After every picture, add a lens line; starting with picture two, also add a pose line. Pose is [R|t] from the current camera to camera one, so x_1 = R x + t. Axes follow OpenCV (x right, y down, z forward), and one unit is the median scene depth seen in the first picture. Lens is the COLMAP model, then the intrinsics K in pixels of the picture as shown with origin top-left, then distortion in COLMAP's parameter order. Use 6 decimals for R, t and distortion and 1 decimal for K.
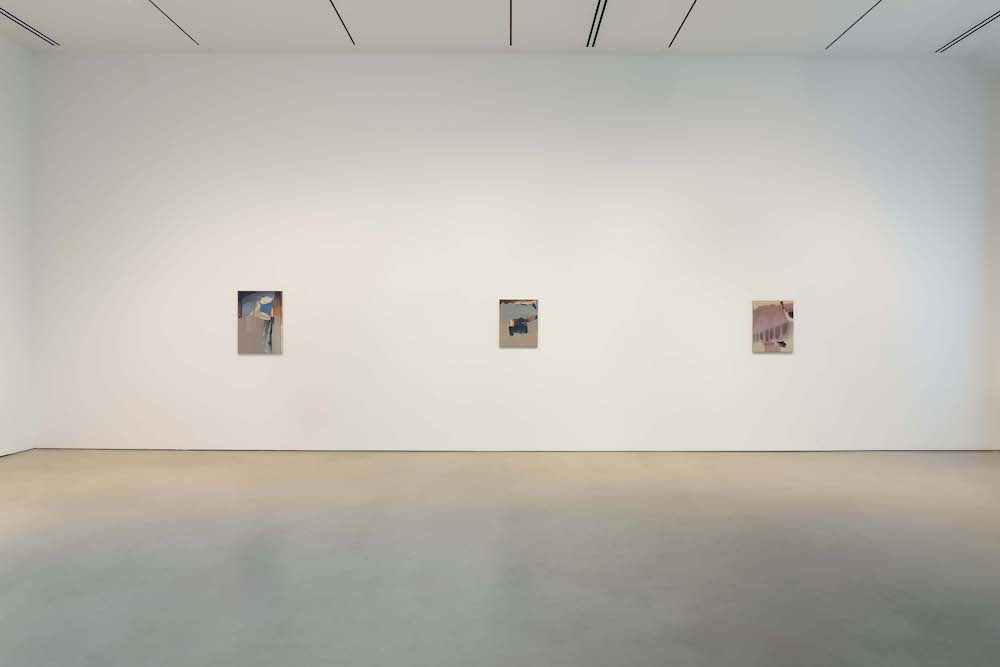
lens RADIAL K [[695.4, 0, 500.0], [0, 695.4, 333.5], [0, 0, 1]] dist [0.001113, 0.001276]
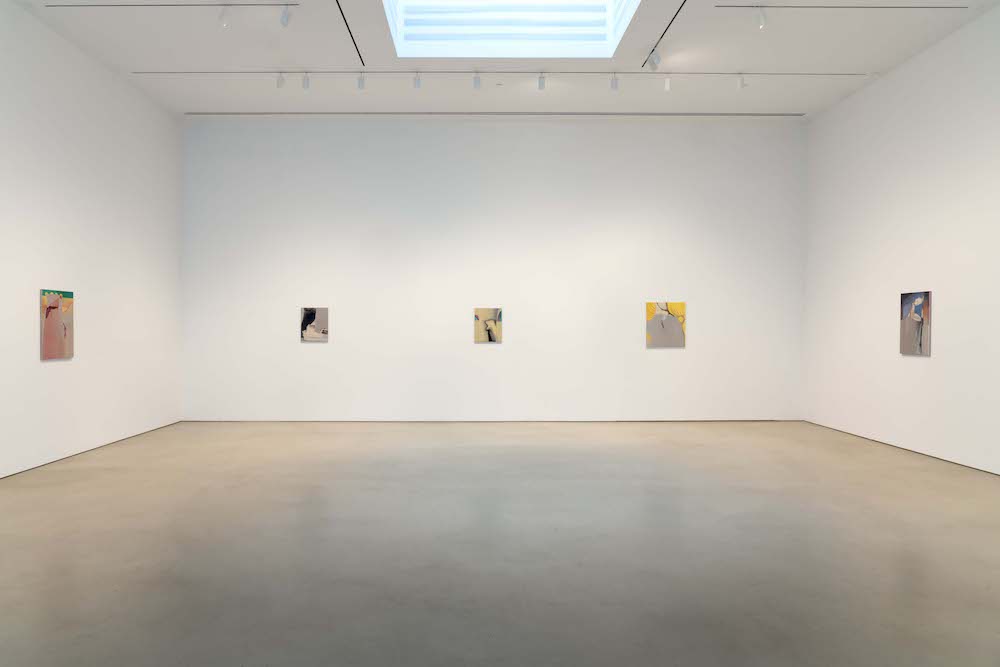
lens RADIAL K [[695.4, 0, 500.0], [0, 695.4, 333.5], [0, 0, 1]] dist [0.001113, 0.001276]
pose [[0.037519, 0.003391, -0.999290, 0.640606], [-0.007950, 0.999964, 0.003095, -0.000070], [0.999264, 0.007829, 0.037545, 0.366750]]
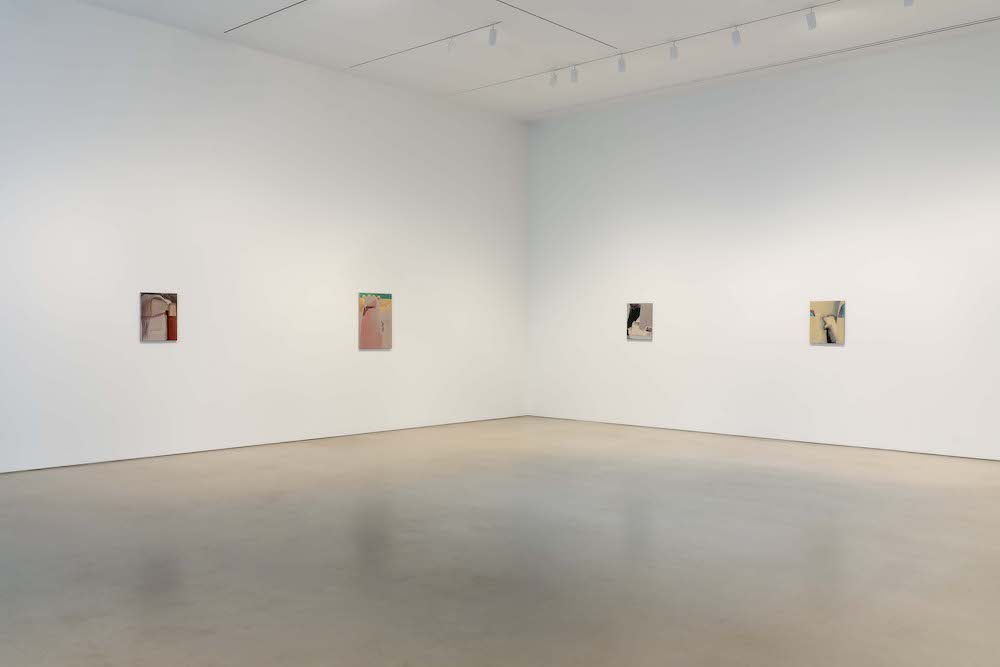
lens RADIAL K [[899.6, 0, 500.0], [0, 899.6, 333.5], [0, 0, 1]] dist [-0.004227, -0.003994]
pose [[-0.659158, -0.000600, -0.752005, 0.658194], [-0.013968, 0.999837, 0.011446, -0.003490], [0.751875, 0.018048, -0.659059, 0.897868]]
